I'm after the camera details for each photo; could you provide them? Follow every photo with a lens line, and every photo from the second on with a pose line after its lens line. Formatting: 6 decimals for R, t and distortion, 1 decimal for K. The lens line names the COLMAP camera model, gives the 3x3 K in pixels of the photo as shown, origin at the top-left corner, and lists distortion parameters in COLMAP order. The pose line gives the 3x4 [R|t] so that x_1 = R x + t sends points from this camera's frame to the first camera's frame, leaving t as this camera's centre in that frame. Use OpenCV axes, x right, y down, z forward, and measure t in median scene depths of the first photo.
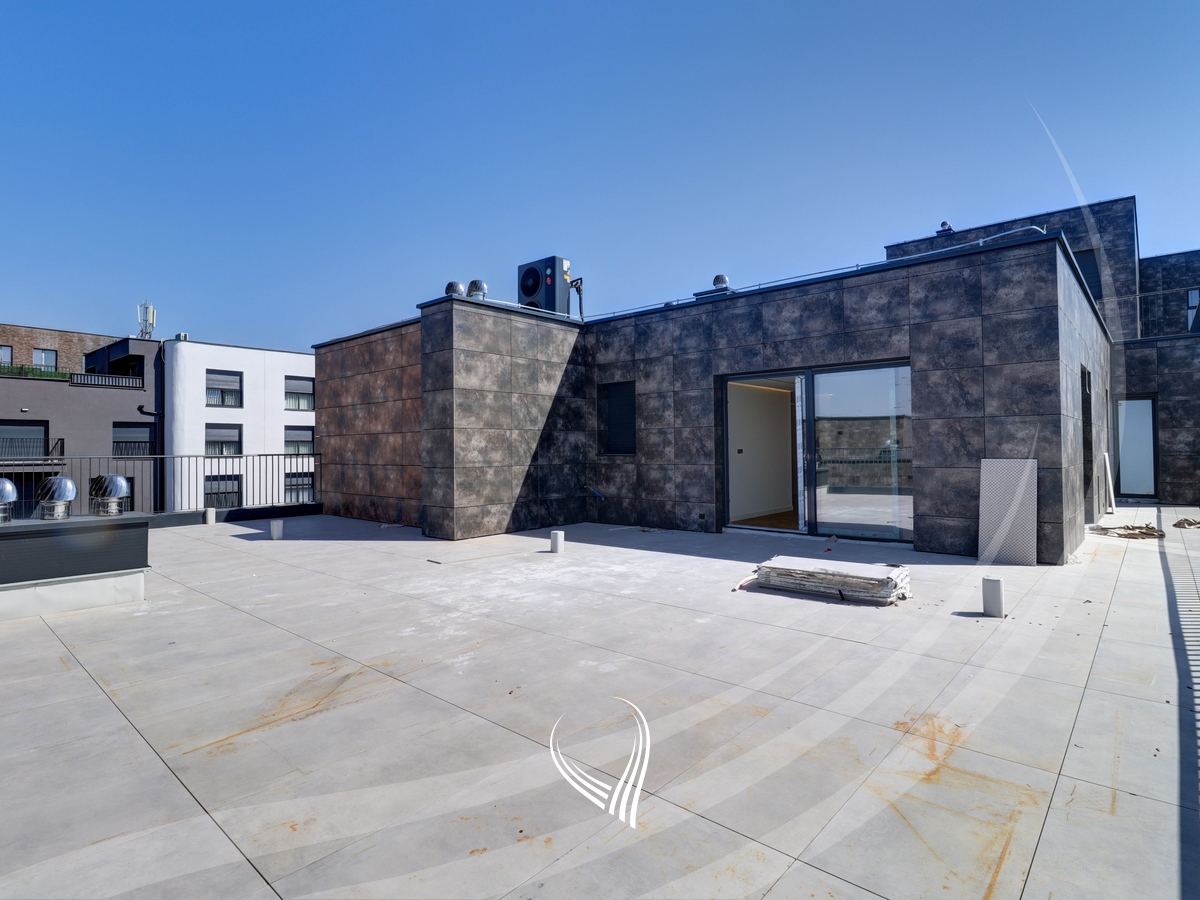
lens RADIAL K [[629.3, 0, 602.3], [0, 629.3, 445.6], [0, 0, 1]] dist [-0.006321, -0.000668]
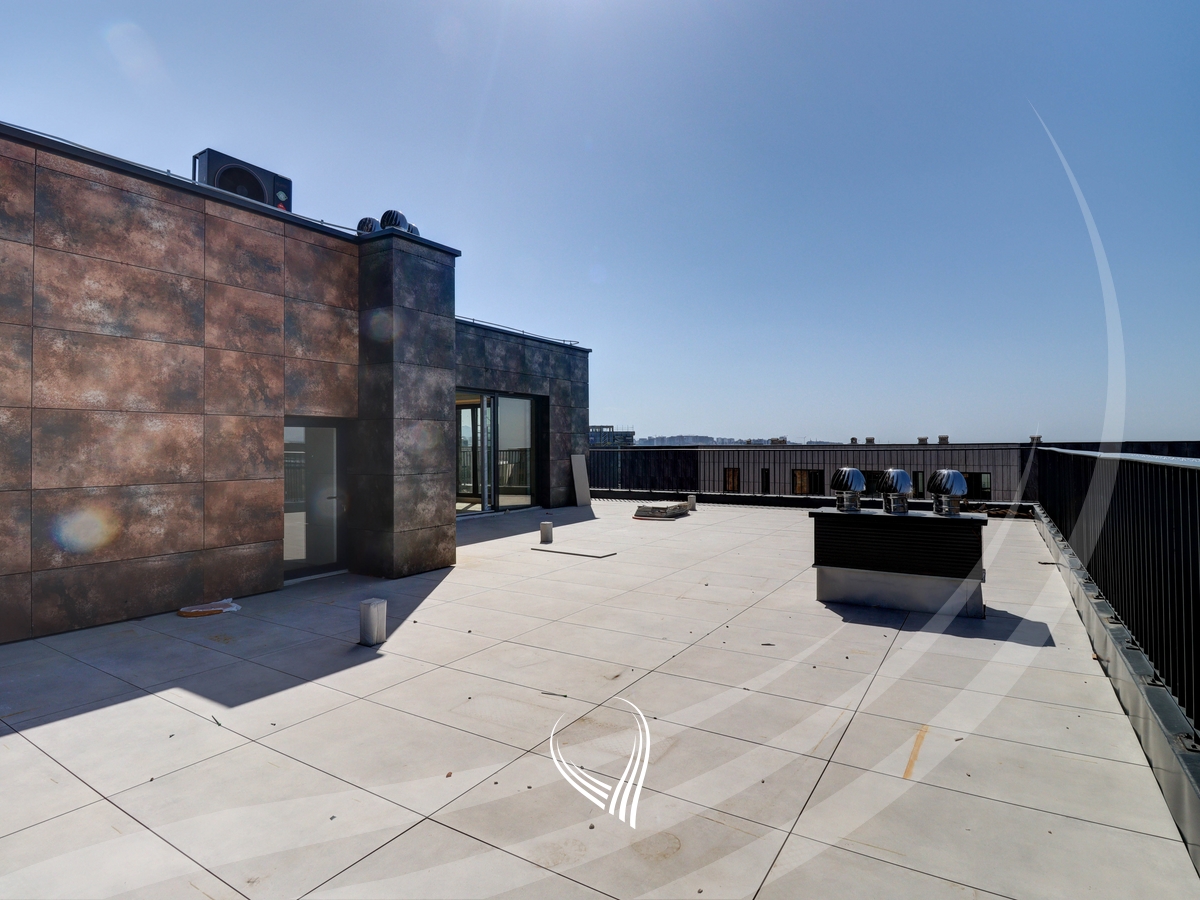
lens RADIAL K [[629.3, 0, 602.1], [0, 629.3, 446.1], [0, 0, 1]] dist [-0.006321, -0.000668]
pose [[-0.161747, 0.008681, 0.986794, -1.071690], [-0.002190, 0.999956, -0.009156, 0.010060], [-0.986830, -0.003642, -0.161721, 0.977506]]
